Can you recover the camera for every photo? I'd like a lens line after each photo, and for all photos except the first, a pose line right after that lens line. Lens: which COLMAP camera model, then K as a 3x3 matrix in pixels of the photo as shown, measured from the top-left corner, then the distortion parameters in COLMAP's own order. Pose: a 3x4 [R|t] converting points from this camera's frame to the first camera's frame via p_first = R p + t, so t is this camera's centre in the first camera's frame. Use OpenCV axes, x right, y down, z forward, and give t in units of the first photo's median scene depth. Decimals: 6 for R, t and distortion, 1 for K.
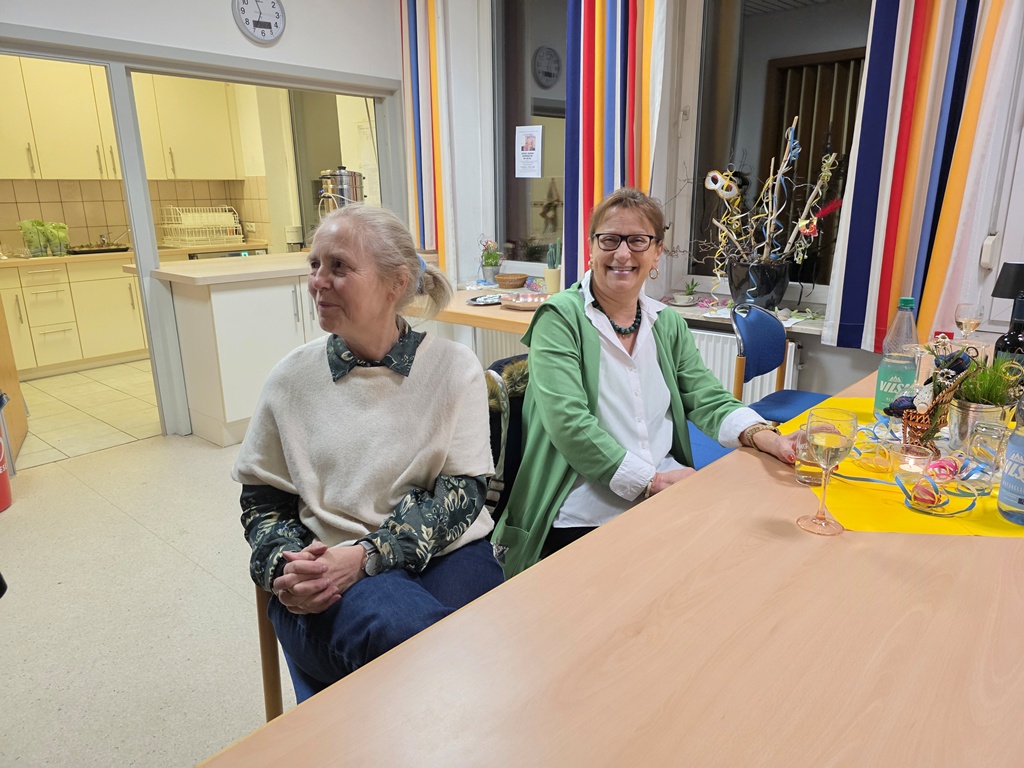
lens RADIAL K [[683.6, 0, 519.8], [0, 683.6, 377.5], [0, 0, 1]] dist [0.068747, -0.070581]
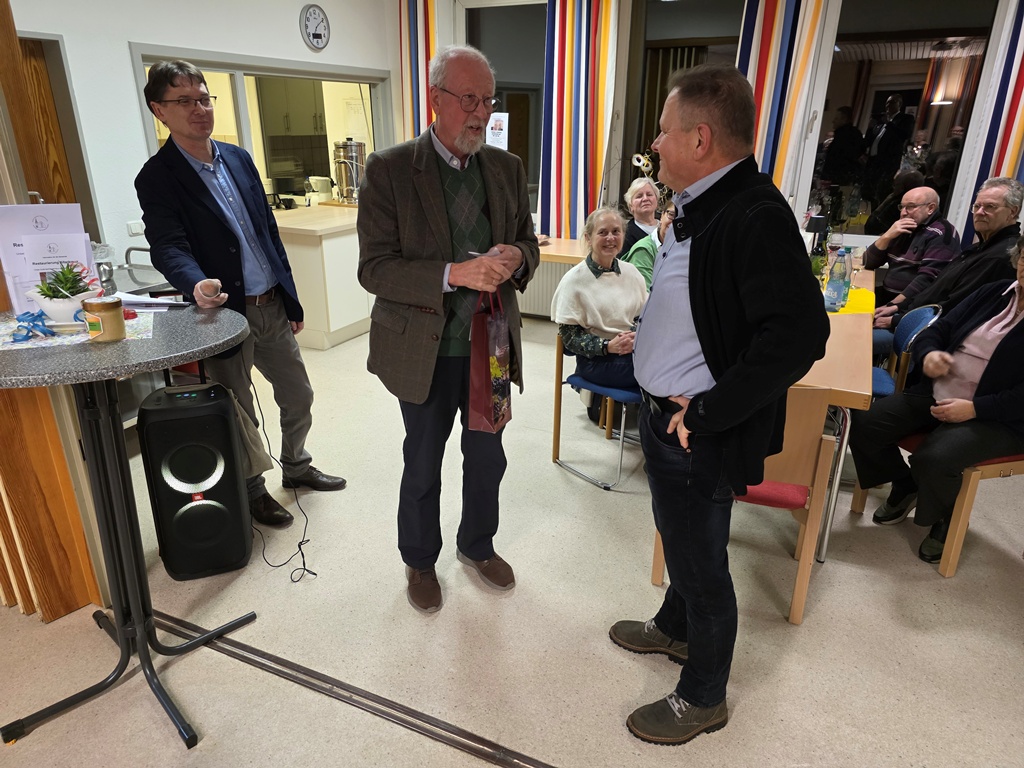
lens RADIAL K [[689.7, 0, 506.9], [0, 689.7, 382.8], [0, 0, 1]] dist [0.060599, -0.052196]
pose [[0.958102, -0.087156, 0.272844, -0.504200], [0.058648, 0.992093, 0.110962, 0.034070], [-0.280357, -0.090311, 0.955638, -0.519495]]
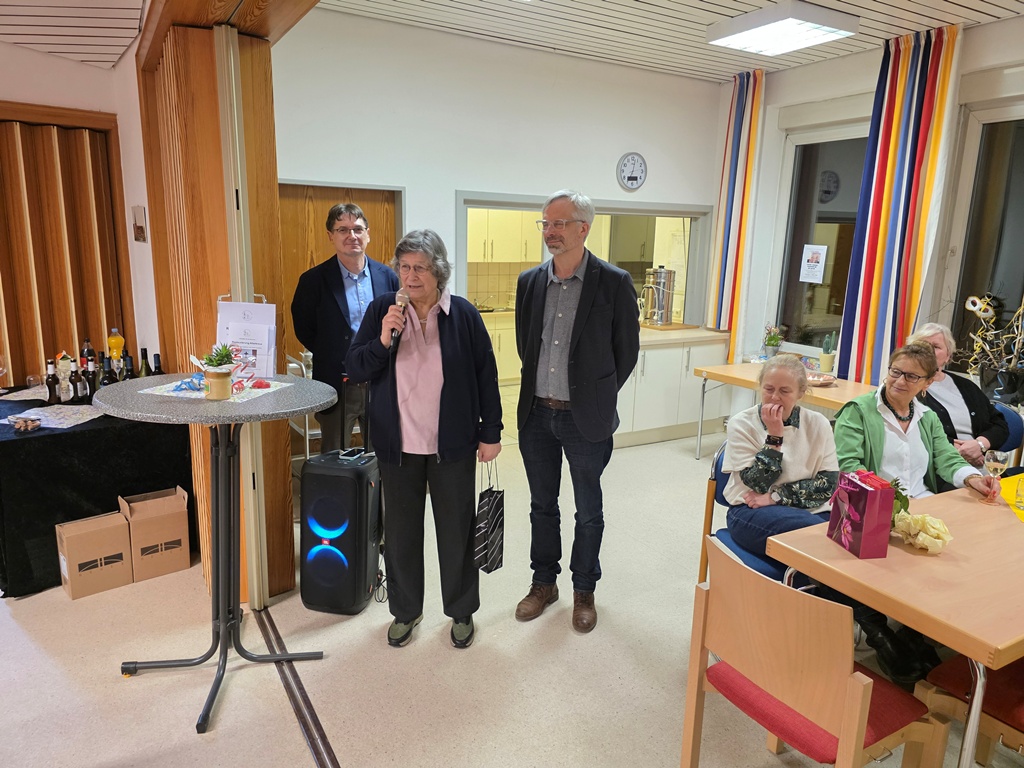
lens RADIAL K [[689.5, 0, 510.4], [0, 689.5, 378.6], [0, 0, 1]] dist [0.057783, -0.052553]
pose [[0.949071, 0.097290, -0.299665, -0.146247], [-0.115349, 0.992388, -0.043129, 0.018377], [0.293188, 0.075498, 0.953069, -0.533681]]
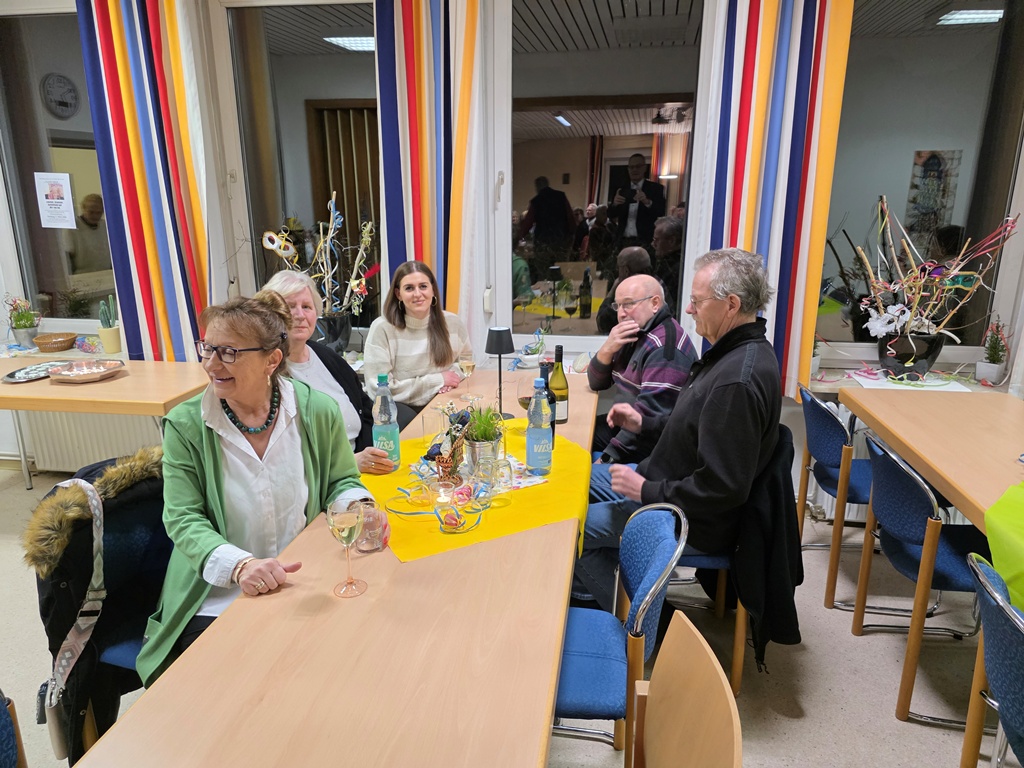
lens RADIAL K [[683.6, 0, 519.8], [0, 683.6, 377.5], [0, 0, 1]] dist [0.068747, -0.070581]
pose [[0.825592, -0.135763, 0.547692, -0.019203], [0.138062, 0.989724, 0.037220, -0.059007], [-0.547117, 0.044887, 0.835852, -0.111970]]
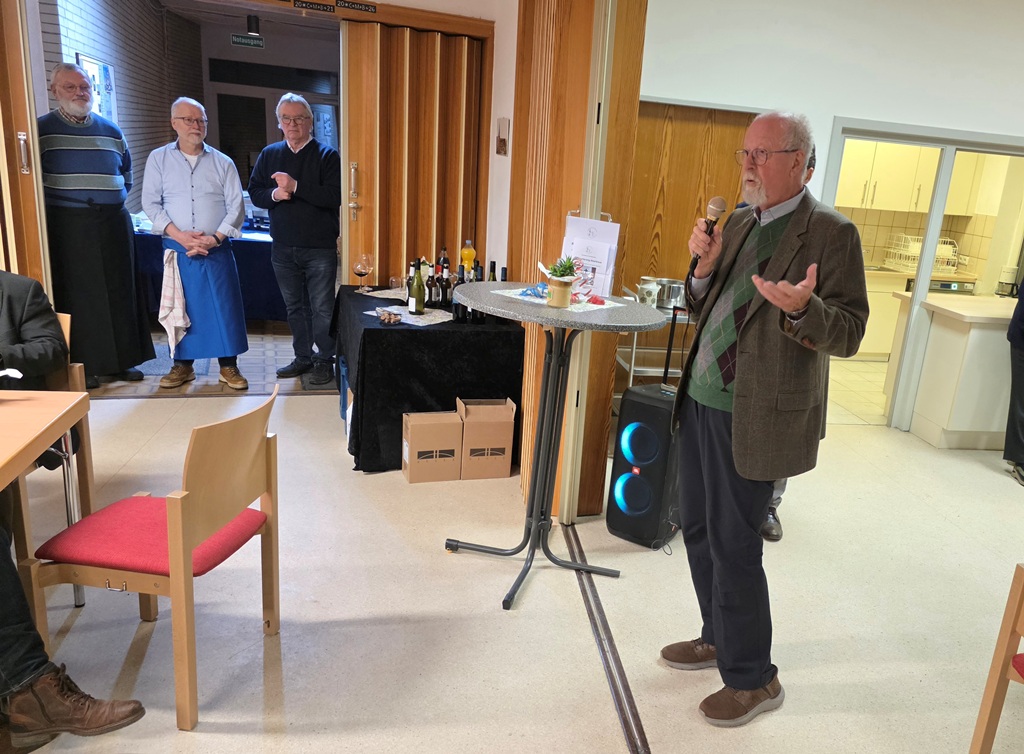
lens RADIAL K [[828.7, 0, 622.9], [0, 828.7, 402.3], [0, 0, 1]] dist [0.112566, -0.161026]
pose [[0.794285, 0.249697, -0.553862, -0.063952], [-0.252873, 0.964793, 0.072317, 0.060043], [0.552419, 0.082616, 0.829462, -0.636521]]
